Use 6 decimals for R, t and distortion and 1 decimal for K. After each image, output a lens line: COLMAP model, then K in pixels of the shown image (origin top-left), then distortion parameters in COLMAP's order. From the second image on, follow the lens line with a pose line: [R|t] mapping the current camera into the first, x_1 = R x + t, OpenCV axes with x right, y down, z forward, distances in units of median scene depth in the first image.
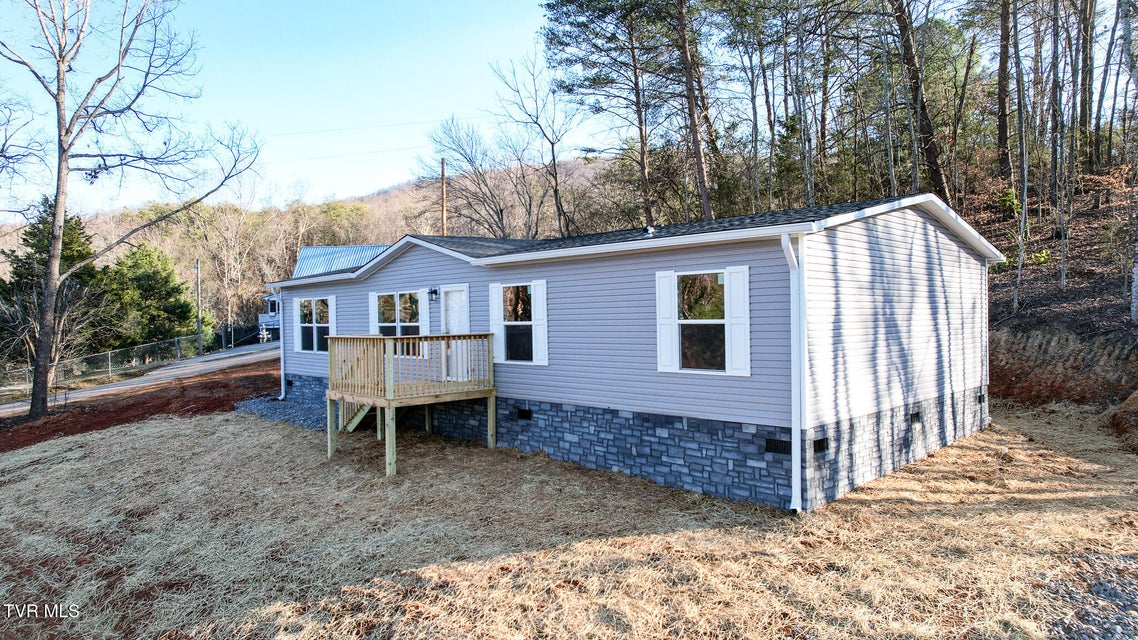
lens RADIAL K [[737.9, 0, 571.2], [0, 737.9, 322.8], [0, 0, 1]] dist [-0.067418, 0.058534]
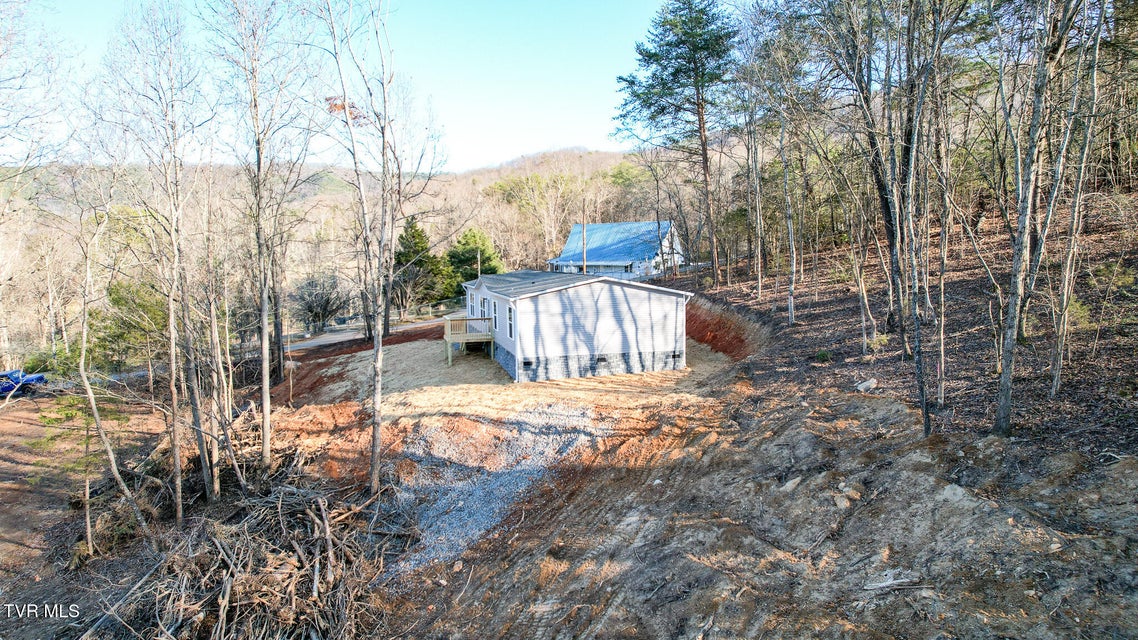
lens RADIAL K [[737.9, 0, 569.2], [0, 737.9, 320.5], [0, 0, 1]] dist [-0.067418, 0.058534]
pose [[0.875903, 0.056577, -0.479159, 6.608568], [-0.012052, 0.995357, 0.095497, -1.092725], [0.482337, -0.077871, 0.872517, -5.671120]]
